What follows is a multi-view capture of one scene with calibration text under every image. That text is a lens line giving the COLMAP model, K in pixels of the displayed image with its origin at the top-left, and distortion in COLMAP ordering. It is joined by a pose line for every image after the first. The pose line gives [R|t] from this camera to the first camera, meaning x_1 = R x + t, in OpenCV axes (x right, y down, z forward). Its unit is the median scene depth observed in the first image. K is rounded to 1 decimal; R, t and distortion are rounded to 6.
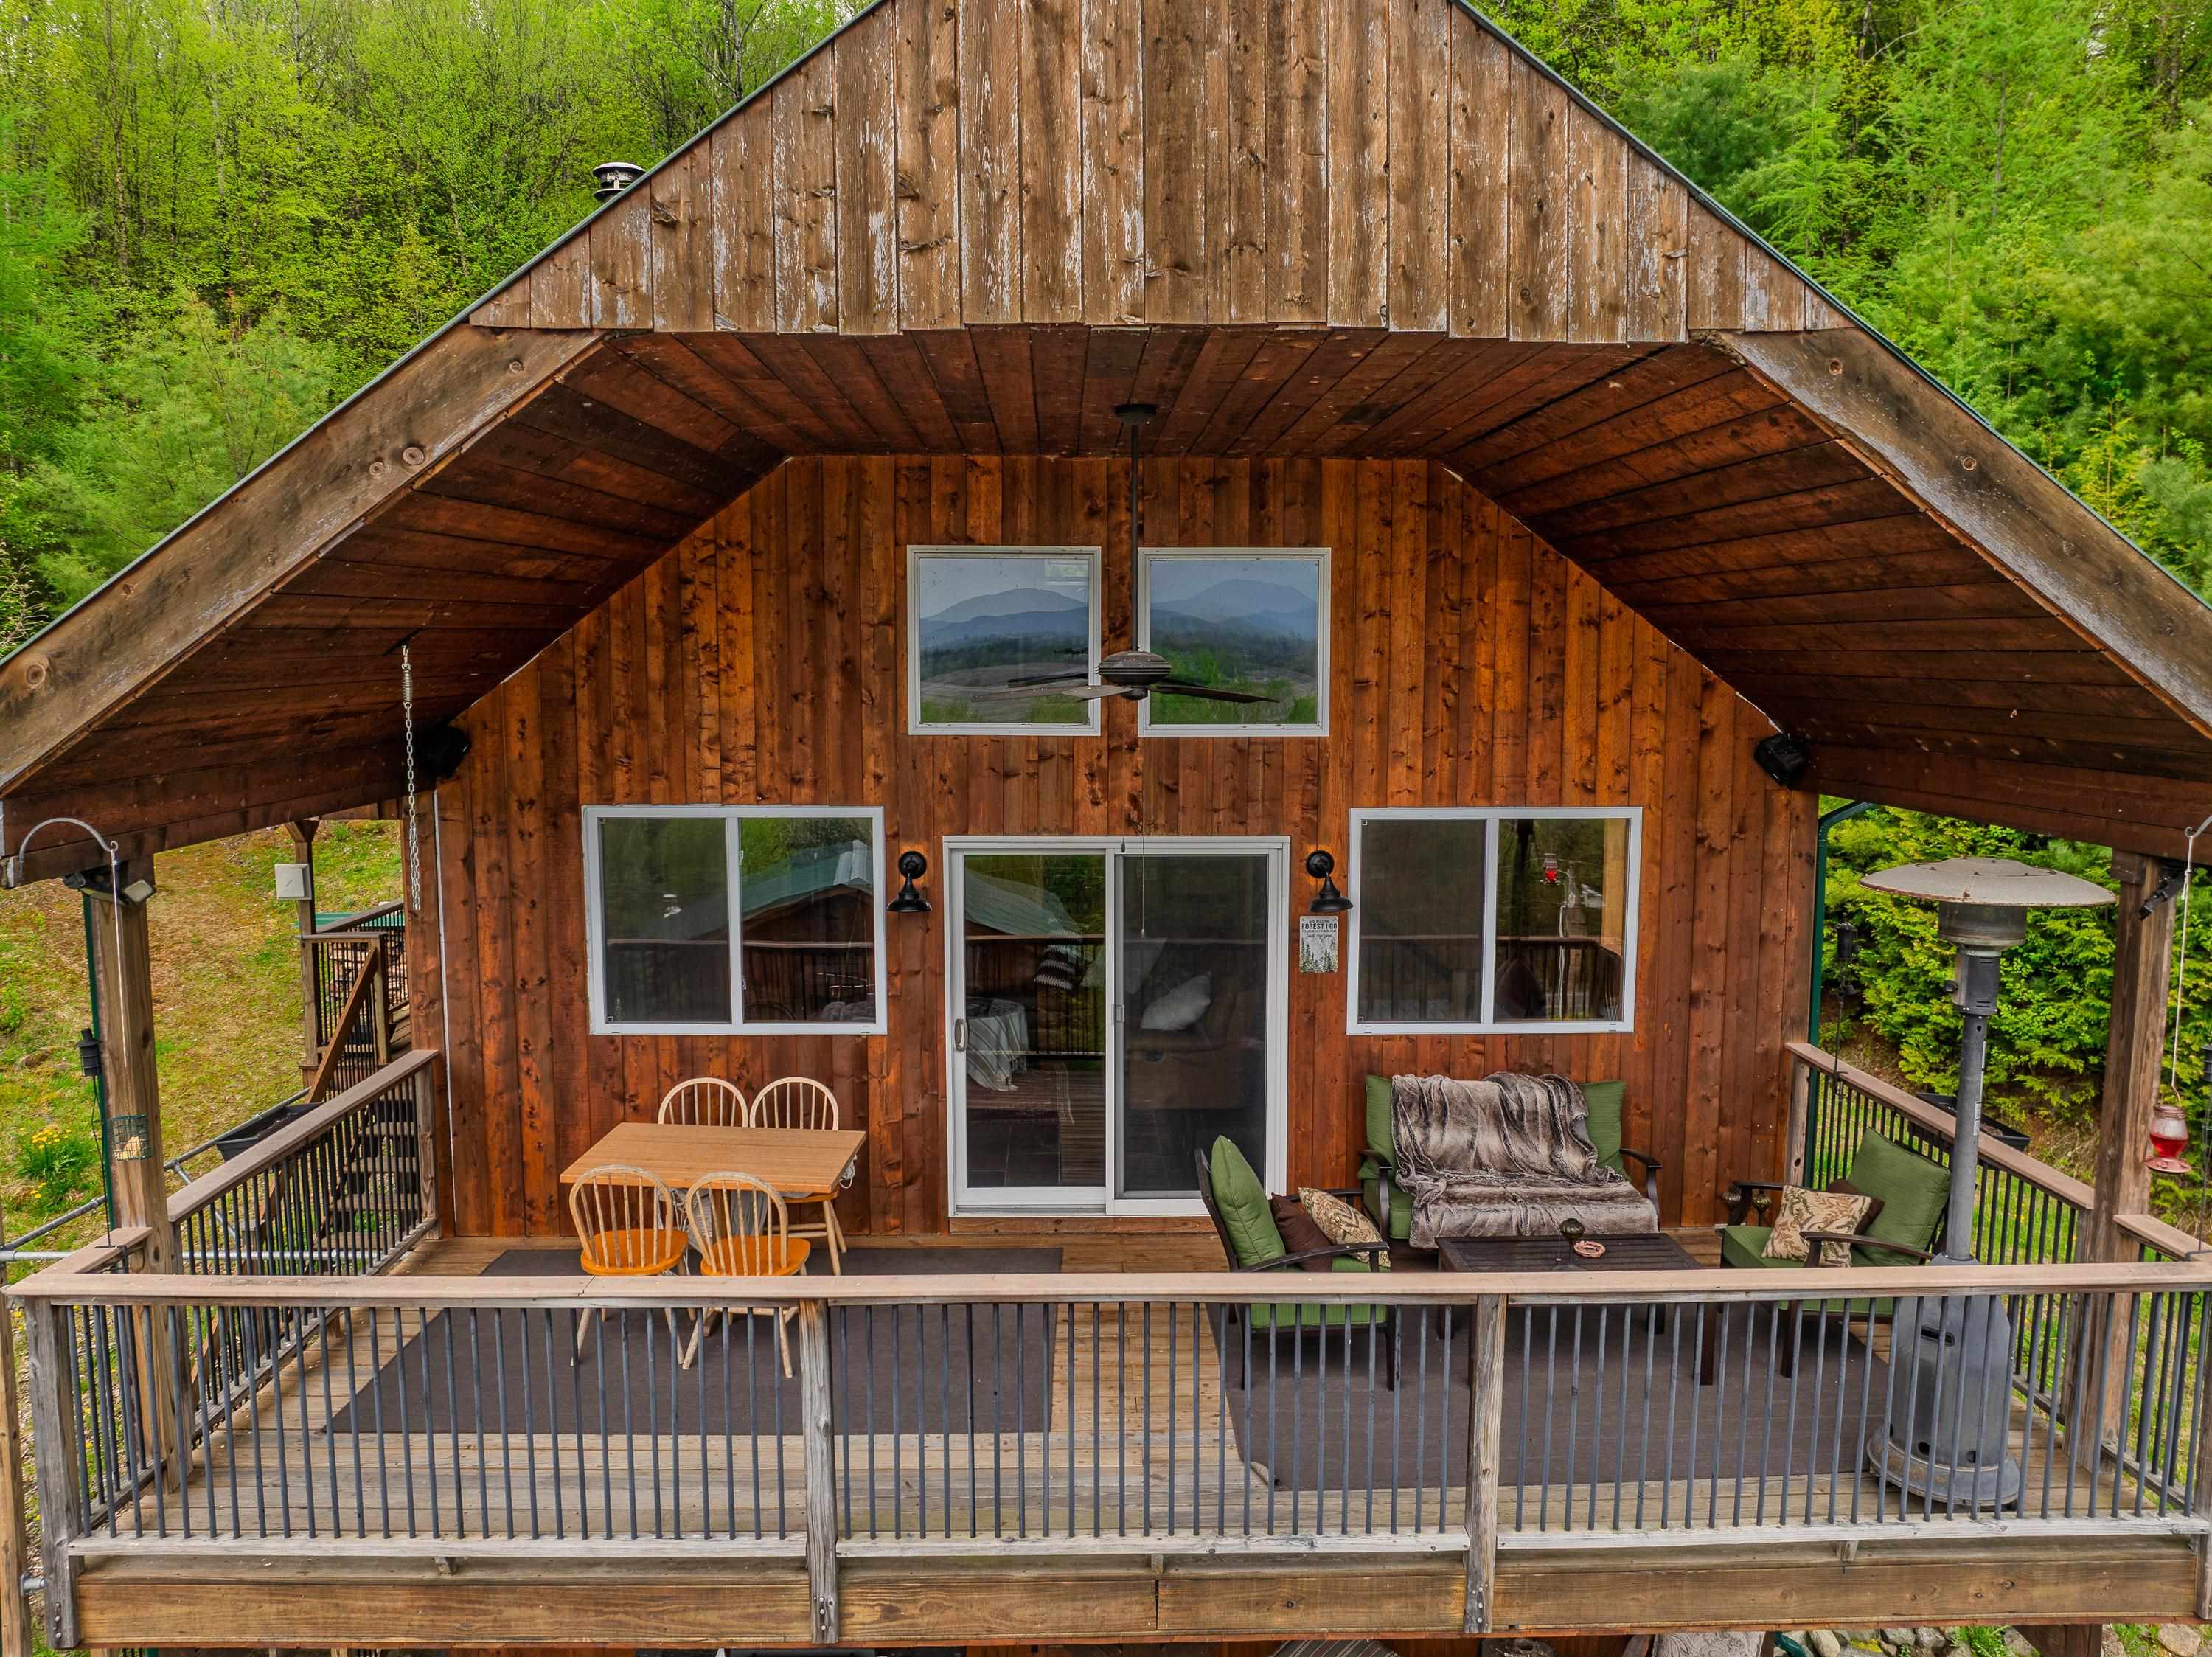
lens RADIAL K [[1549.5, 0, 1098.2], [0, 1549.5, 824.3], [0, 0, 1]] dist [-0.029335, -0.003990]
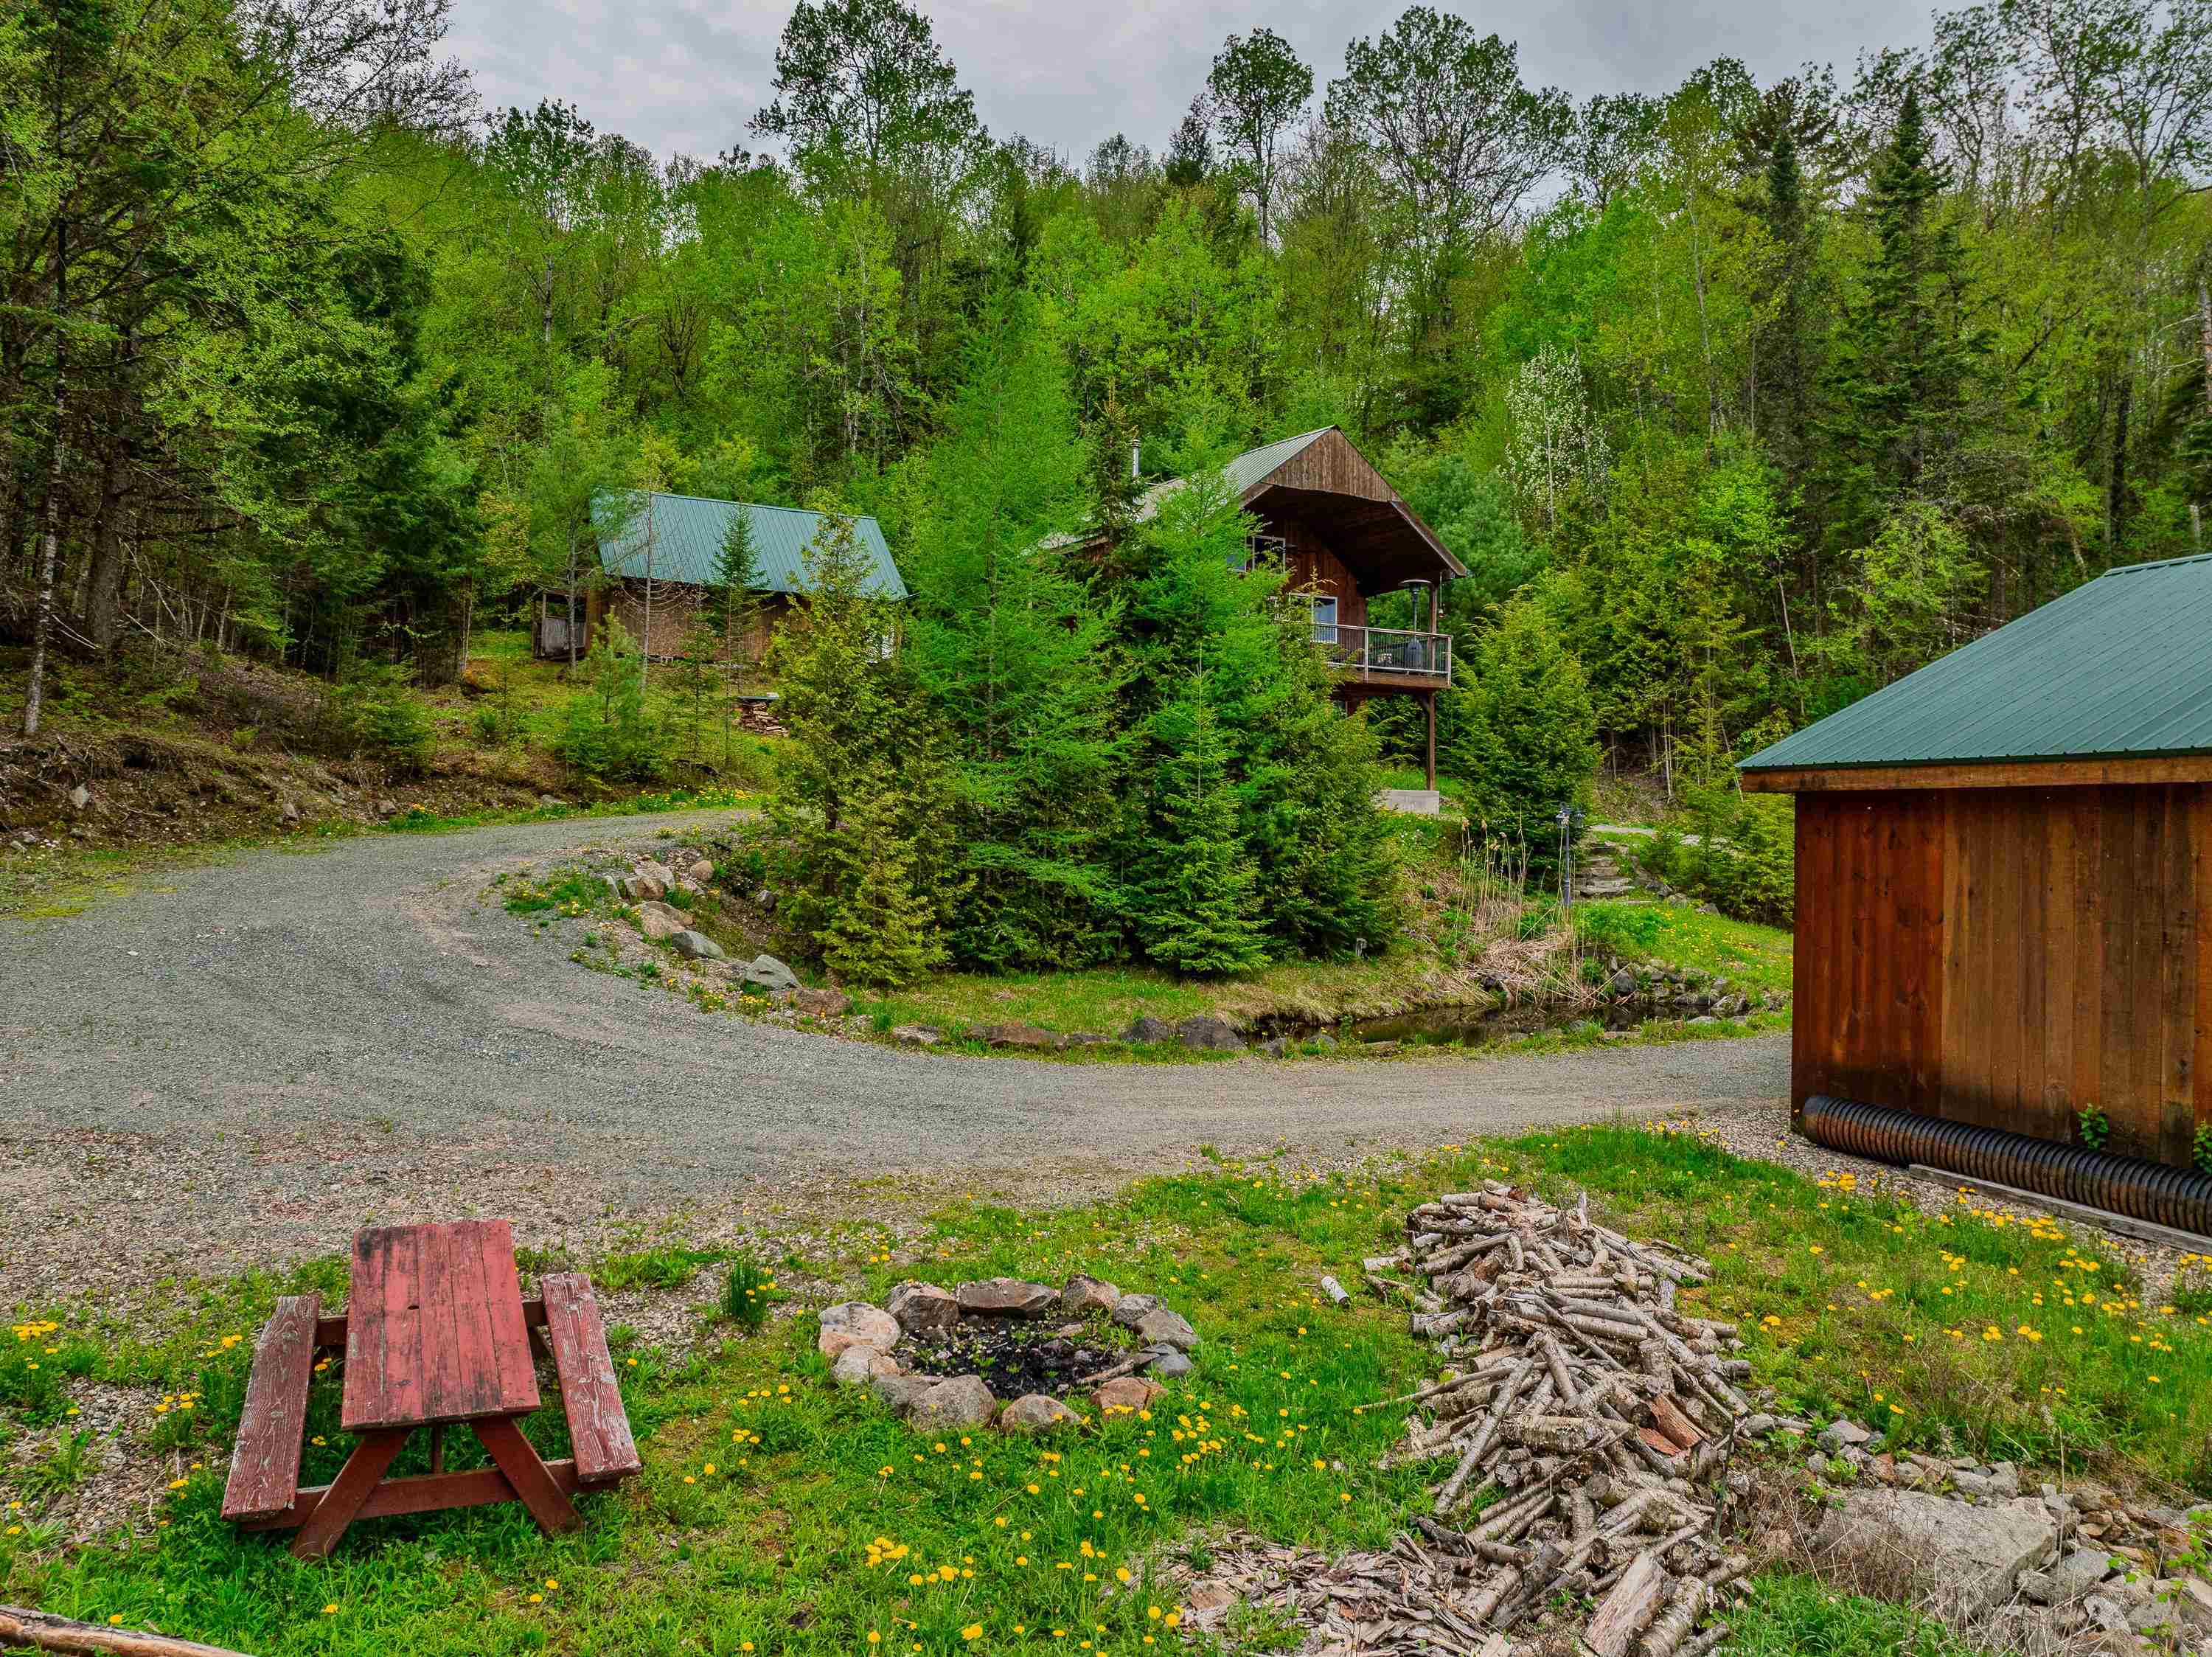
lens RADIAL K [[1549.5, 0, 1100.2], [0, 1549.5, 818.6], [0, 0, 1]] dist [-0.029335, -0.003990]
pose [[0.881679, 0.011590, 0.471708, -2.630499], [0.041869, 0.993833, -0.102677, 1.165300], [-0.469989, 0.110277, 0.875756, -2.878492]]
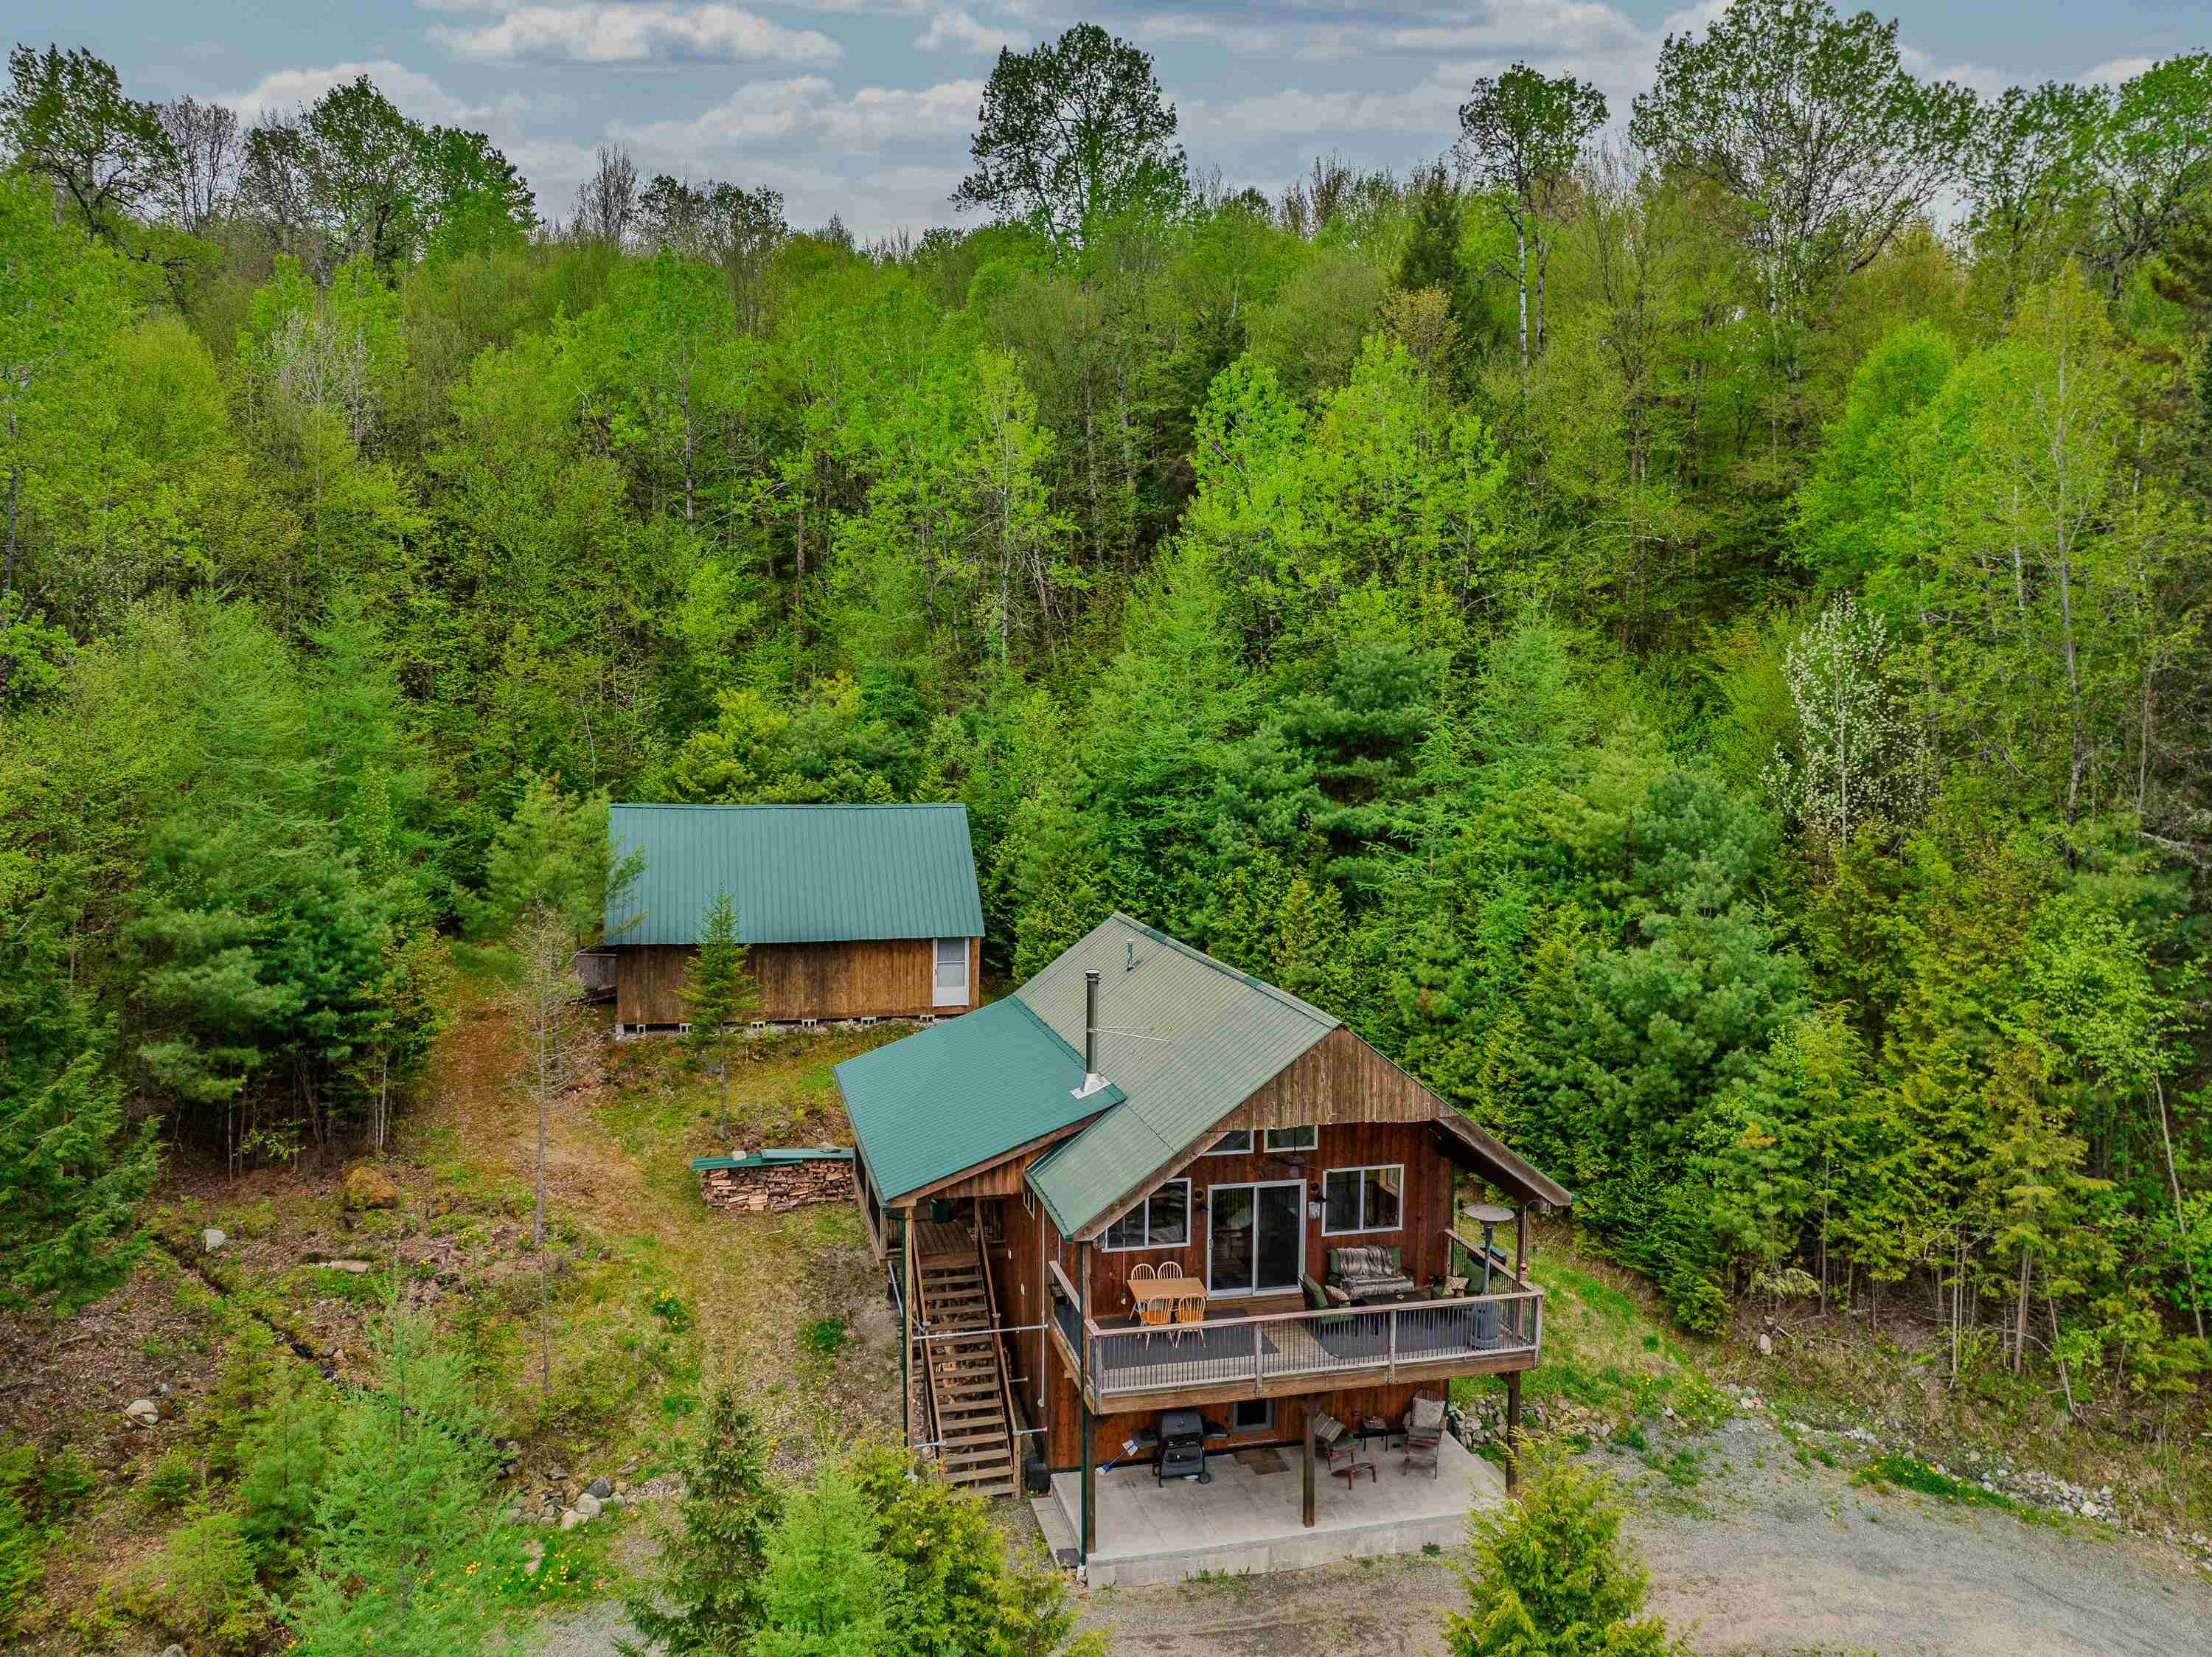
lens RADIAL K [[1549.5, 0, 1100.2], [0, 1549.5, 828.3], [0, 0, 1]] dist [-0.029335, -0.003990]
pose [[0.975020, -0.007204, 0.222002, -1.056522], [0.013905, 0.999493, -0.028635, -0.665818], [-0.221683, 0.031007, 0.974626, -2.203730]]
